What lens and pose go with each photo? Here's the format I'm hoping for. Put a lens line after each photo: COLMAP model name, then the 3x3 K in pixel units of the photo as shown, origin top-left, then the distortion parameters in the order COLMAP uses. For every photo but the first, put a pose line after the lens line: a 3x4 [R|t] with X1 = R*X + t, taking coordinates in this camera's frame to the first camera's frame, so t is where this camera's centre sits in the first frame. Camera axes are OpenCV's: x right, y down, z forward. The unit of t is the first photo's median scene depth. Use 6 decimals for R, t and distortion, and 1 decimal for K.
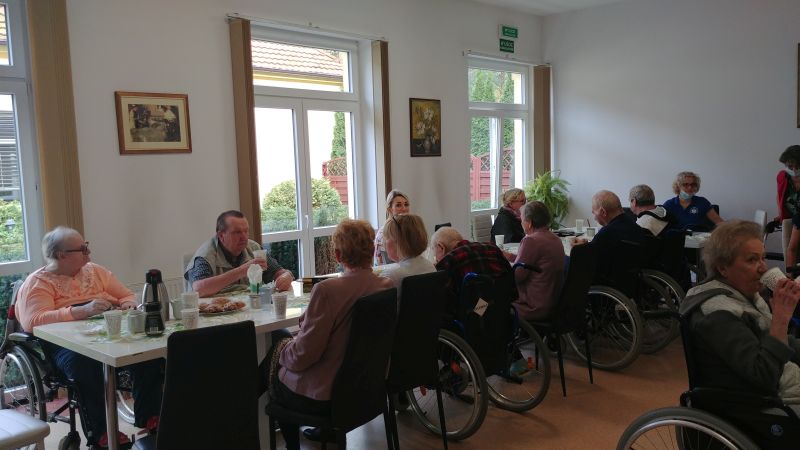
lens RADIAL K [[688.6, 0, 397.7], [0, 688.6, 224.1], [0, 0, 1]] dist [0.137920, -0.249621]
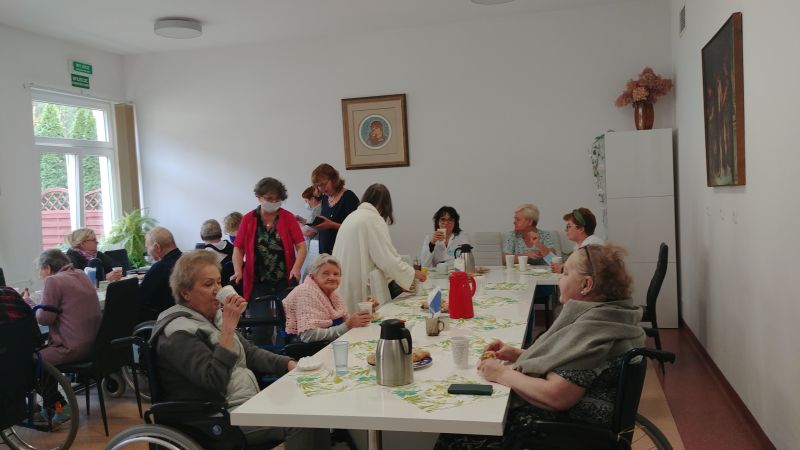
lens RADIAL K [[688.6, 0, 397.7], [0, 688.6, 224.1], [0, 0, 1]] dist [0.137920, -0.249621]
pose [[0.883451, -0.032081, 0.467424, 0.085824], [0.057156, 0.997581, -0.039561, 0.005534], [-0.465024, 0.061666, 0.883148, -0.055444]]
